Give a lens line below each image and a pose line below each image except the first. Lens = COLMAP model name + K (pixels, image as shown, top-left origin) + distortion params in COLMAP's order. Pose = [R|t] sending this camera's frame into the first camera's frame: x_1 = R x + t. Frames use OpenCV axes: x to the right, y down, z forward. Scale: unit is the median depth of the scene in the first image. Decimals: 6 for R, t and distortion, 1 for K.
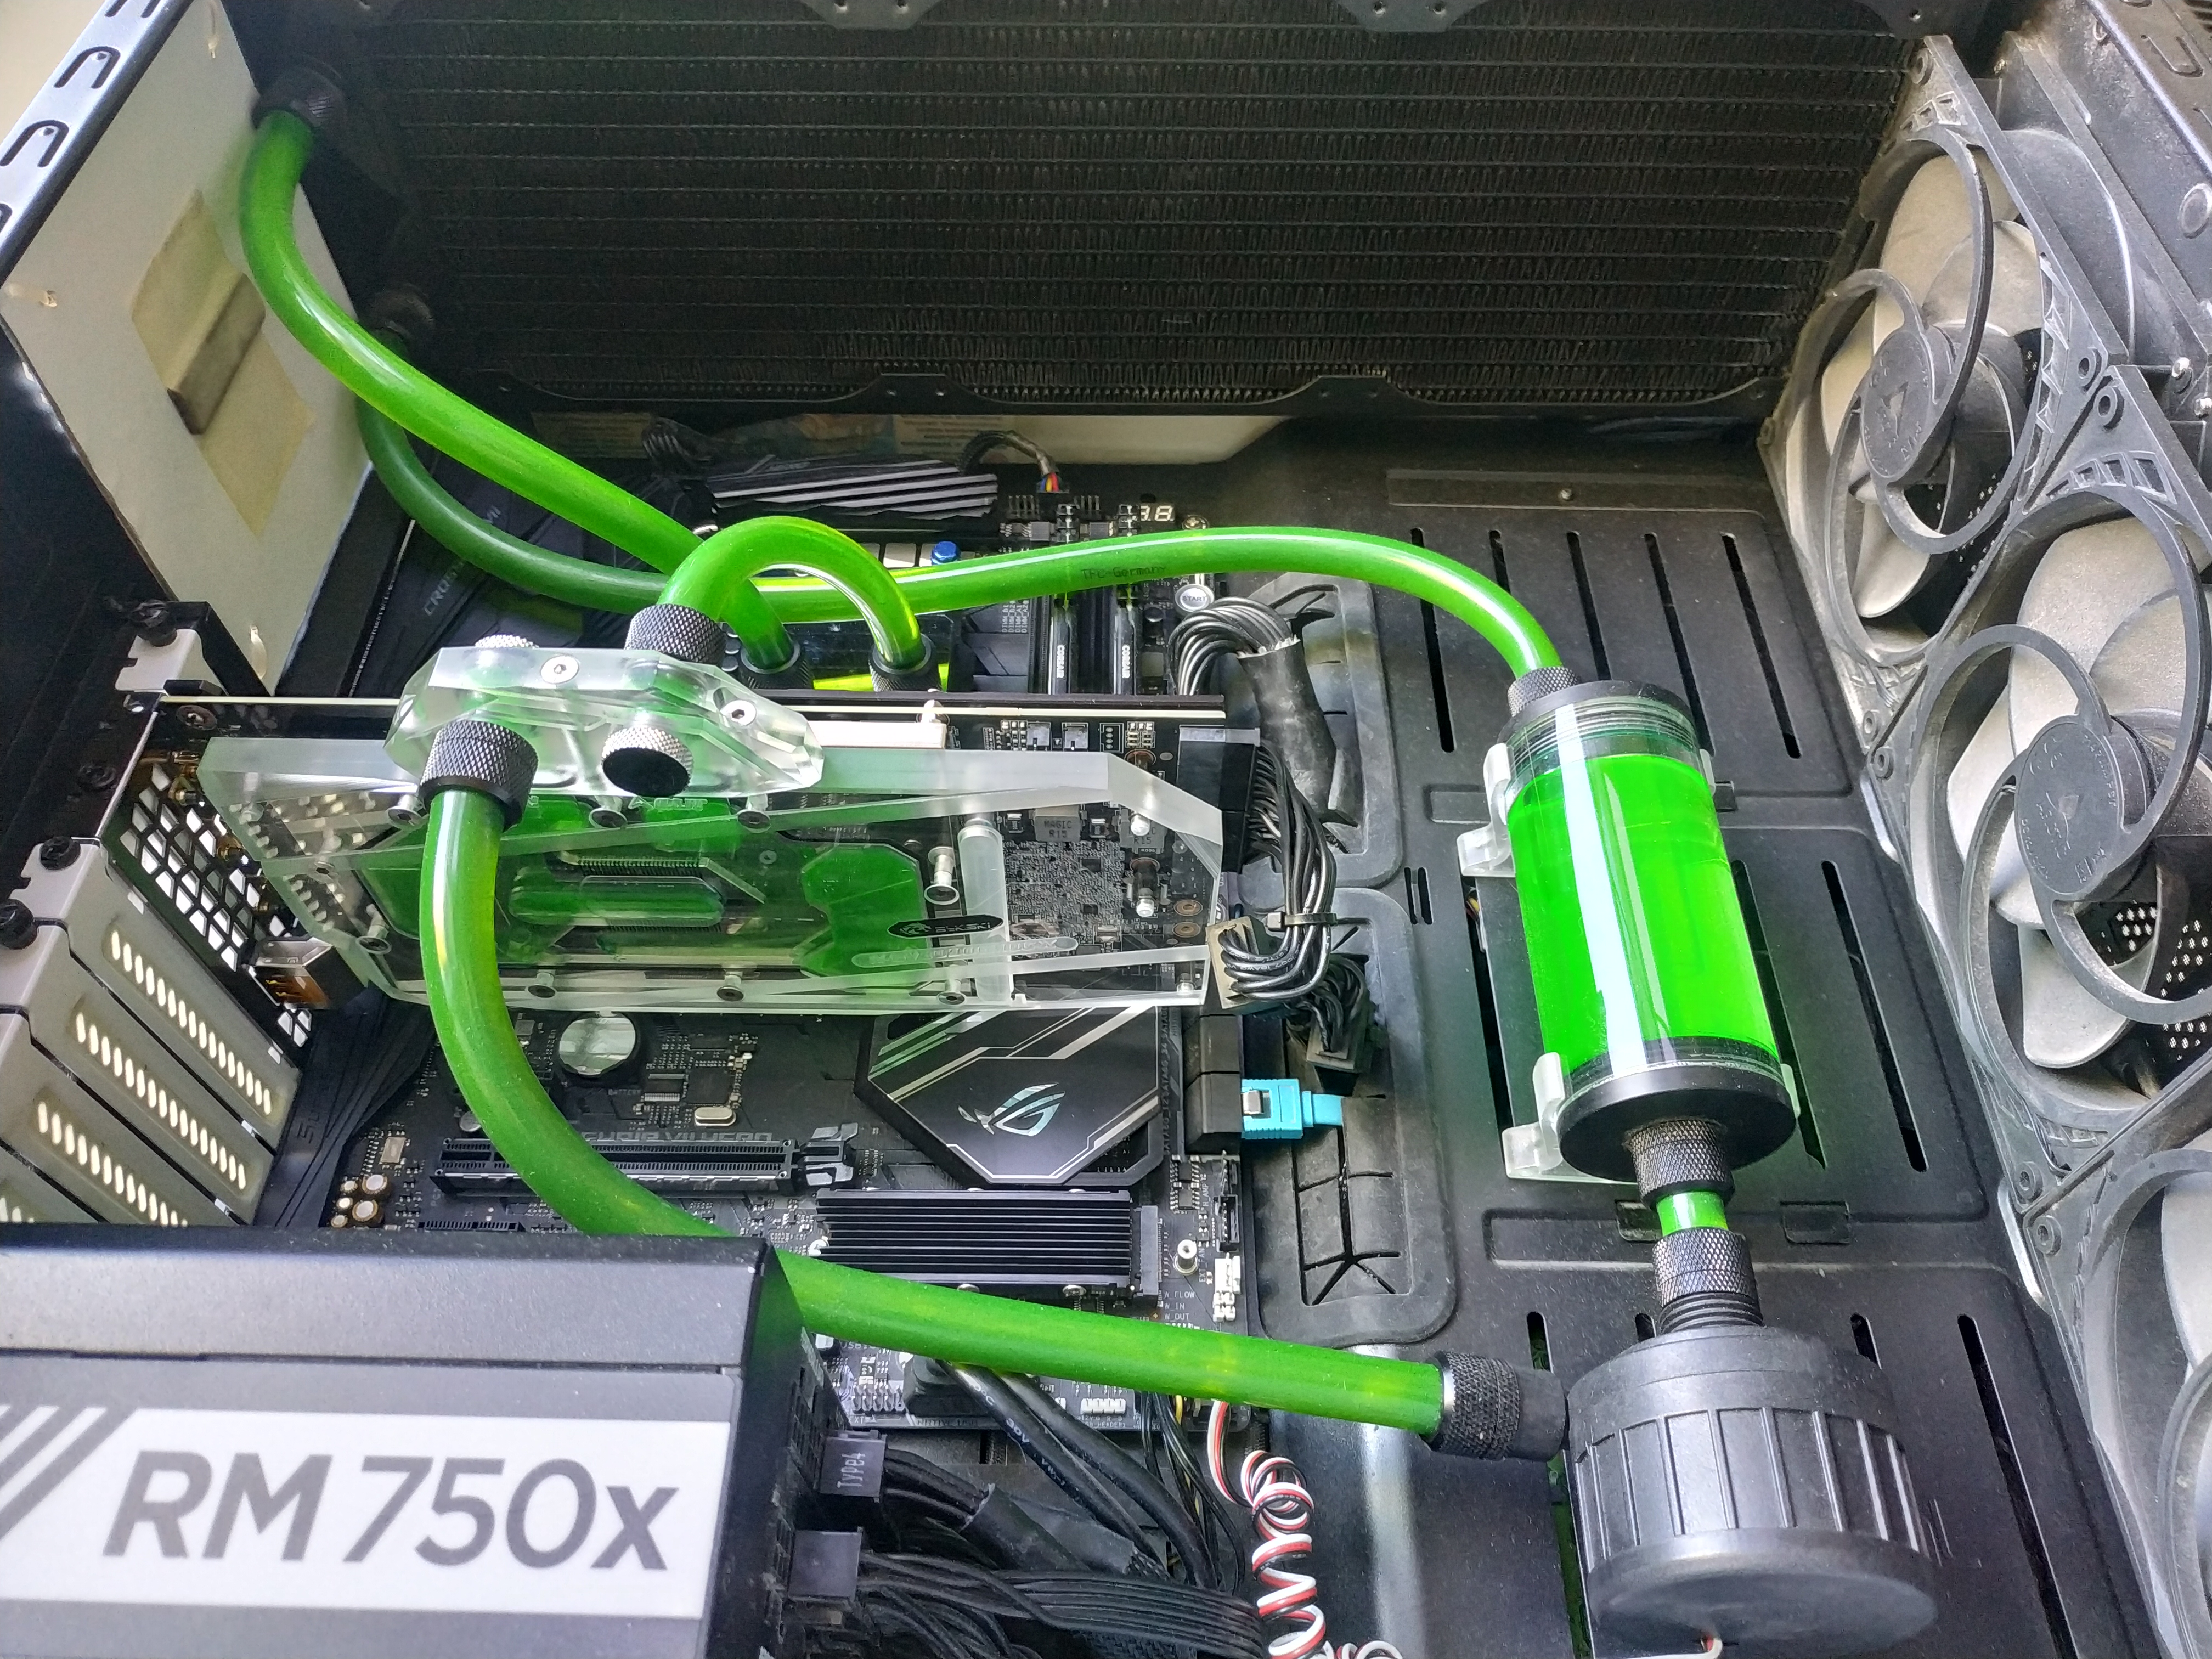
lens RADIAL K [[1609.5, 0, 1081.5], [0, 1609.5, 836.1], [0, 0, 1]] dist [0.002589, 0.000603]
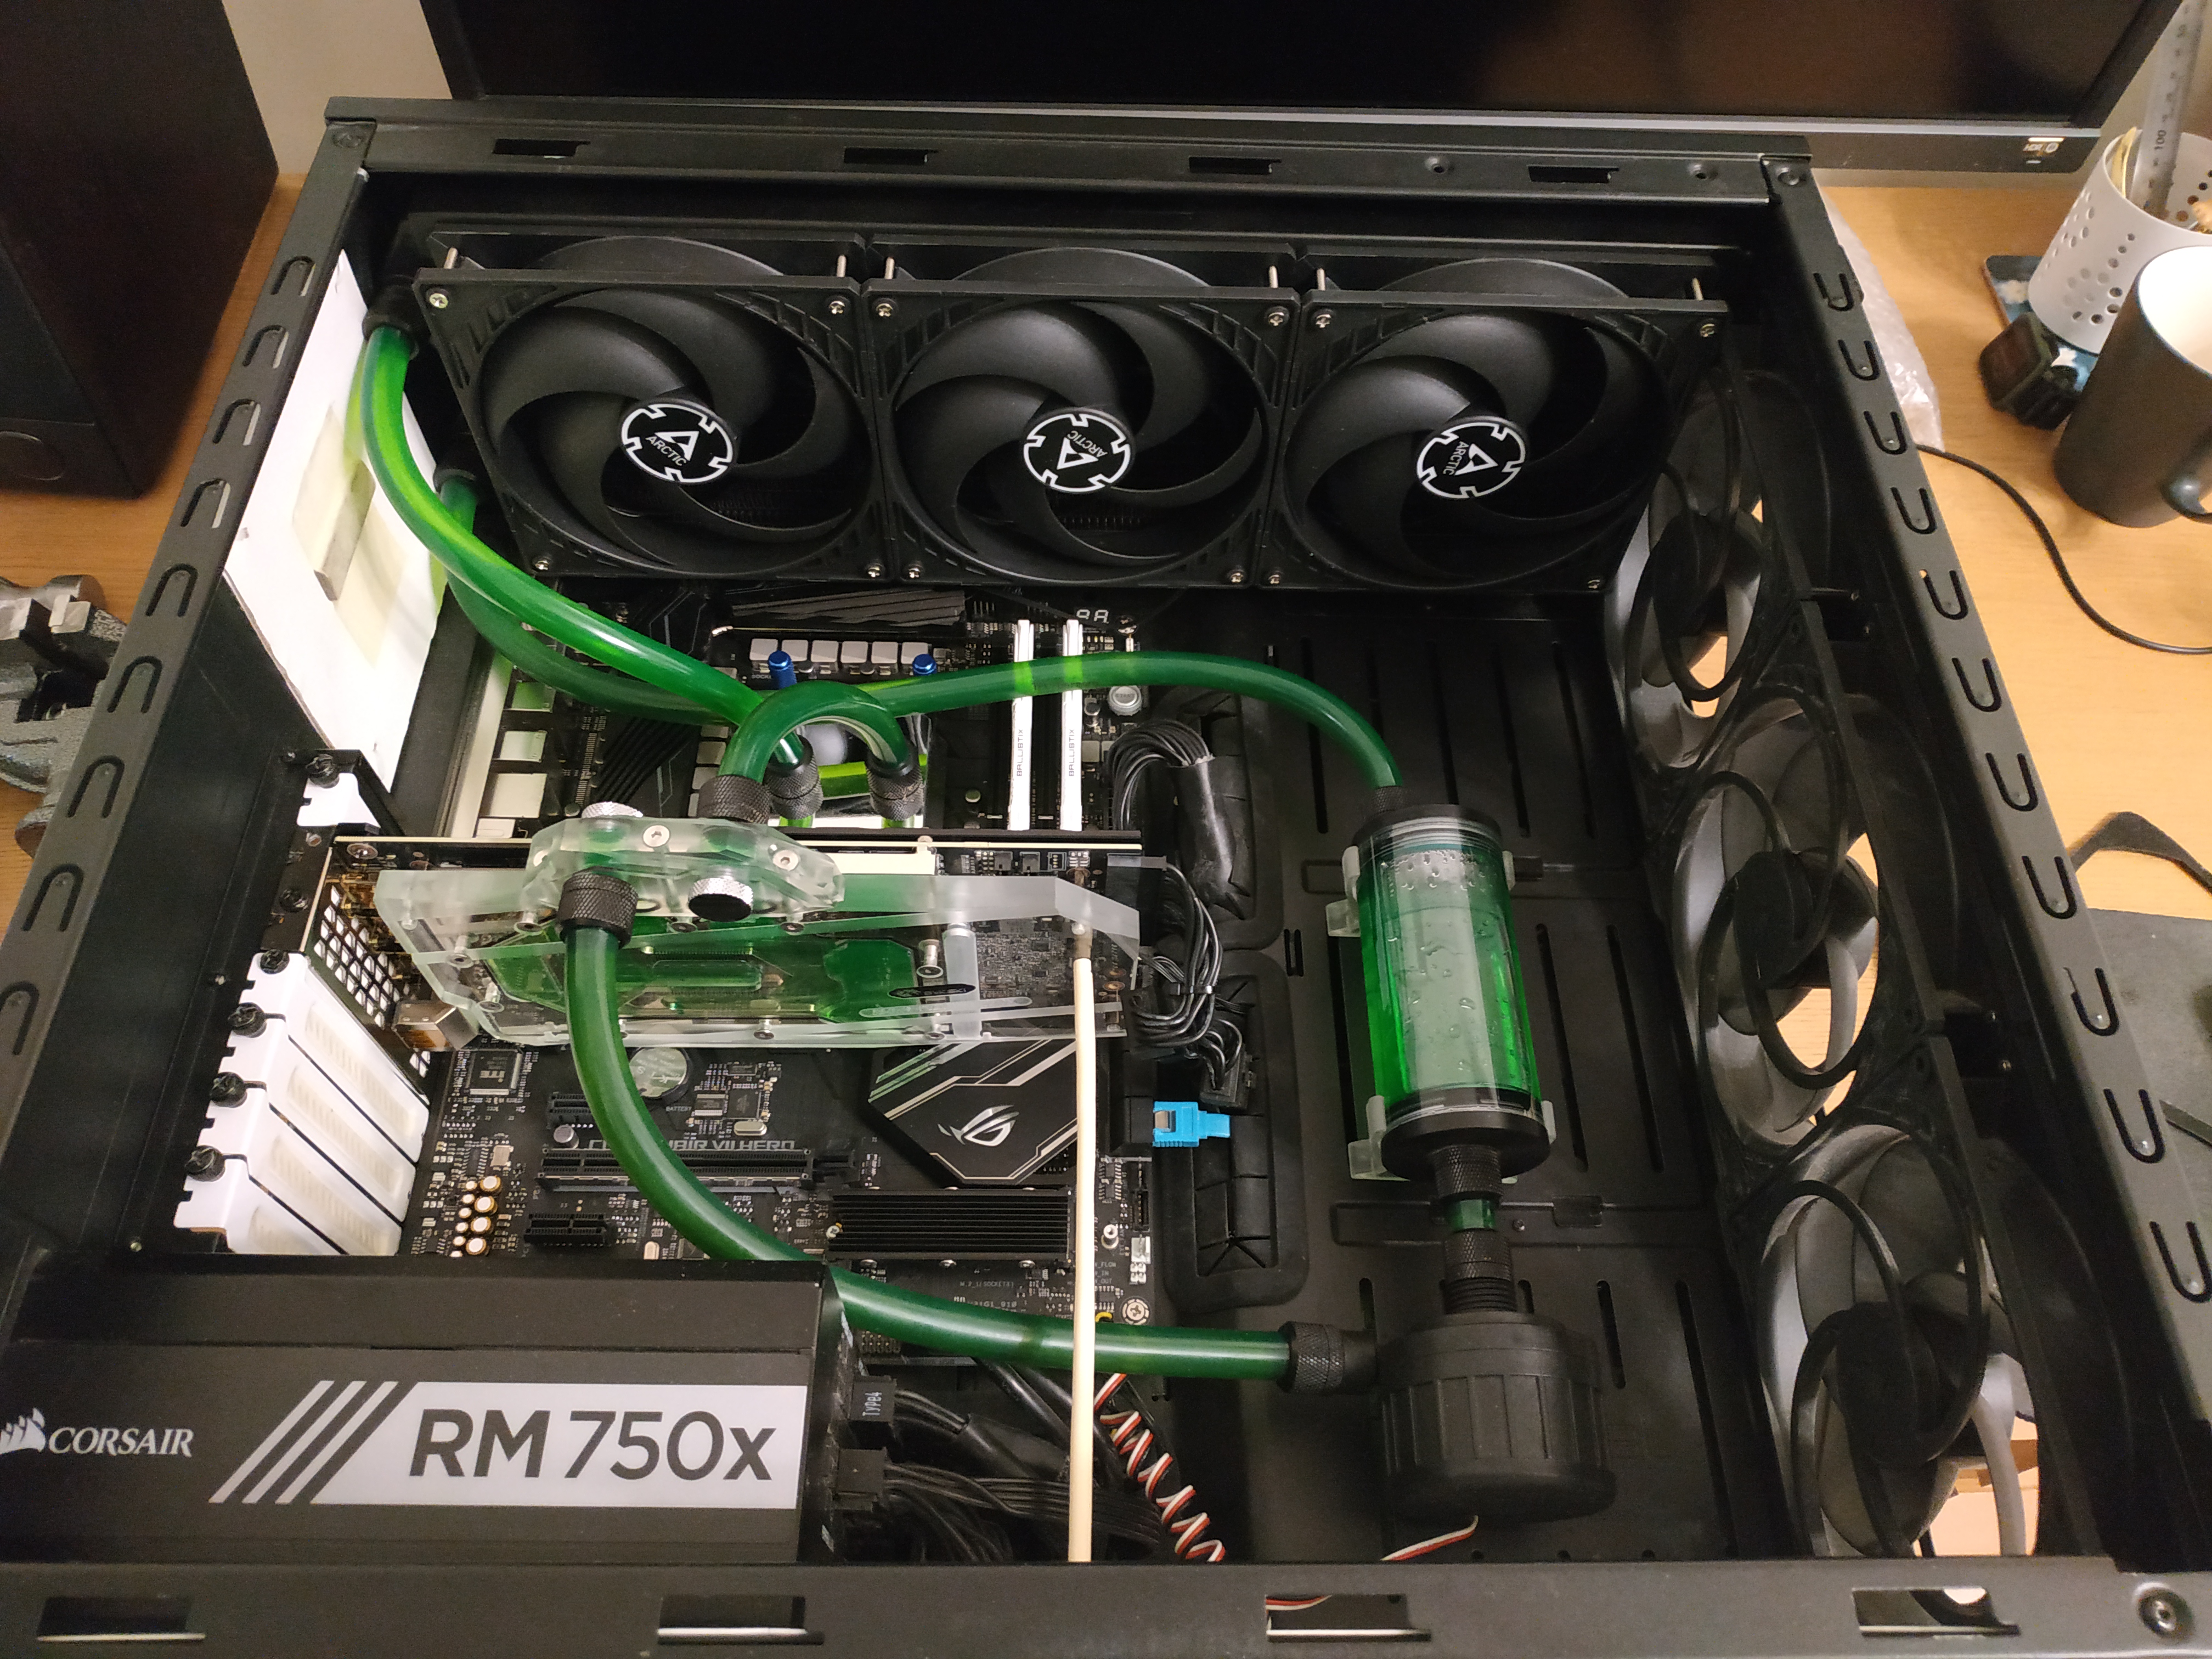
lens RADIAL K [[1609.3, 0, 1106.0], [0, 1609.3, 829.5], [0, 0, 1]] dist [-0.001200, 0.000235]
pose [[0.999037, 0.001397, 0.043845, 0.000761], [-0.004137, 0.998038, 0.062469, -0.173311], [-0.043672, -0.062591, 0.997083, -0.338349]]
